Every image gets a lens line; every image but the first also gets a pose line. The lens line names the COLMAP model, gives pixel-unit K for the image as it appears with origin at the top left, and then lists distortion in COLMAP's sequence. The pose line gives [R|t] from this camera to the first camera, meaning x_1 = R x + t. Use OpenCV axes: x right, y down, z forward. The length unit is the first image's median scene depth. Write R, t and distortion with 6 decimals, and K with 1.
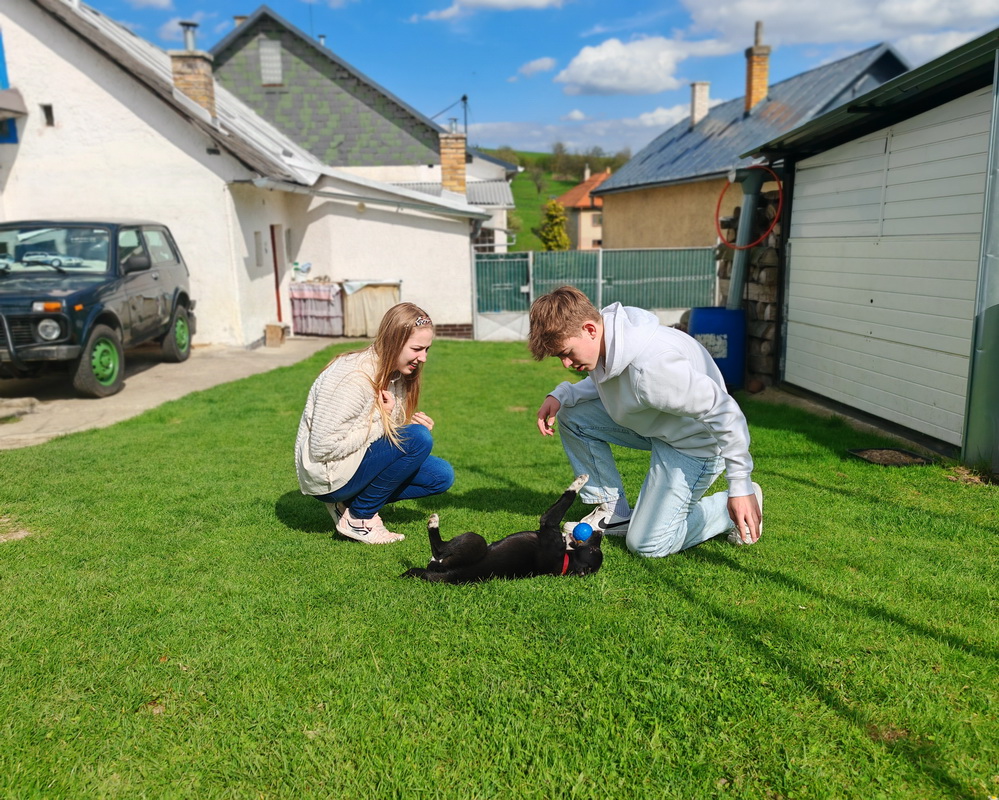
lens RADIAL K [[846.1, 0, 501.2], [0, 846.1, 404.8], [0, 0, 1]] dist [0.056750, -0.051758]
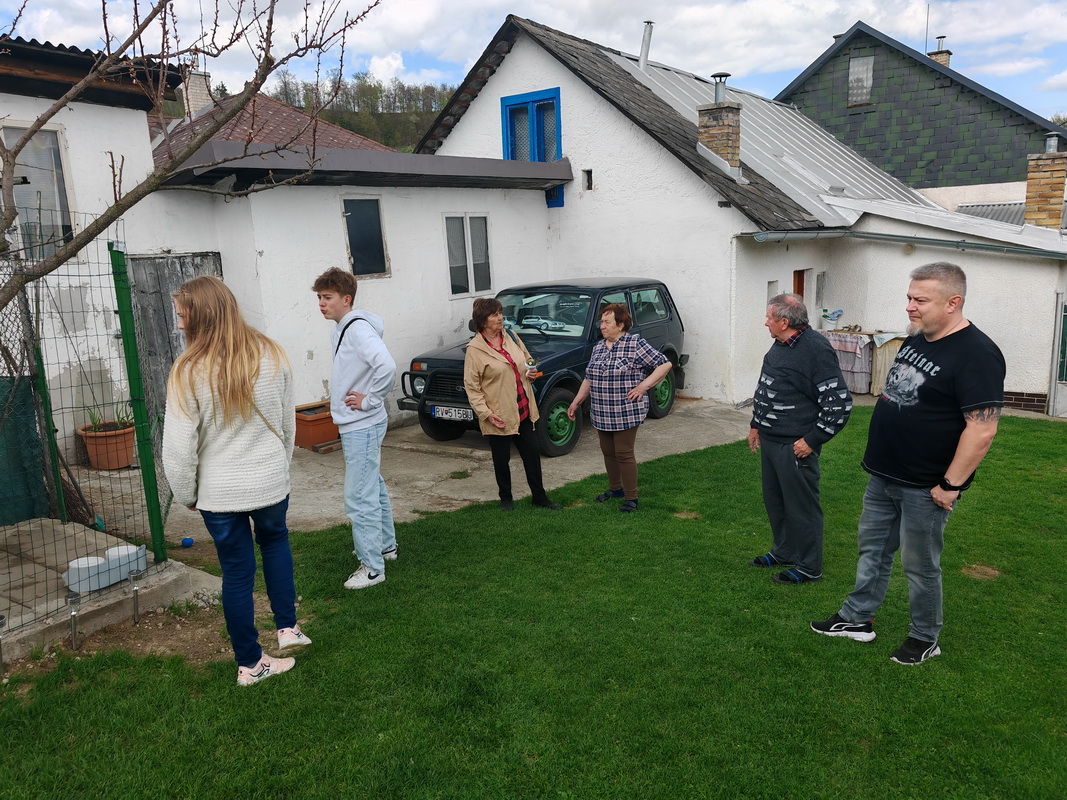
lens RADIAL K [[820.5, 0, 533.8], [0, 820.5, 399.4], [0, 0, 1]] dist [0.004380, -0.005058]
pose [[0.748676, 0.121962, -0.651620, 0.108721], [-0.111405, 0.992099, 0.057691, -0.085203], [0.653508, 0.029402, 0.756348, 0.127123]]
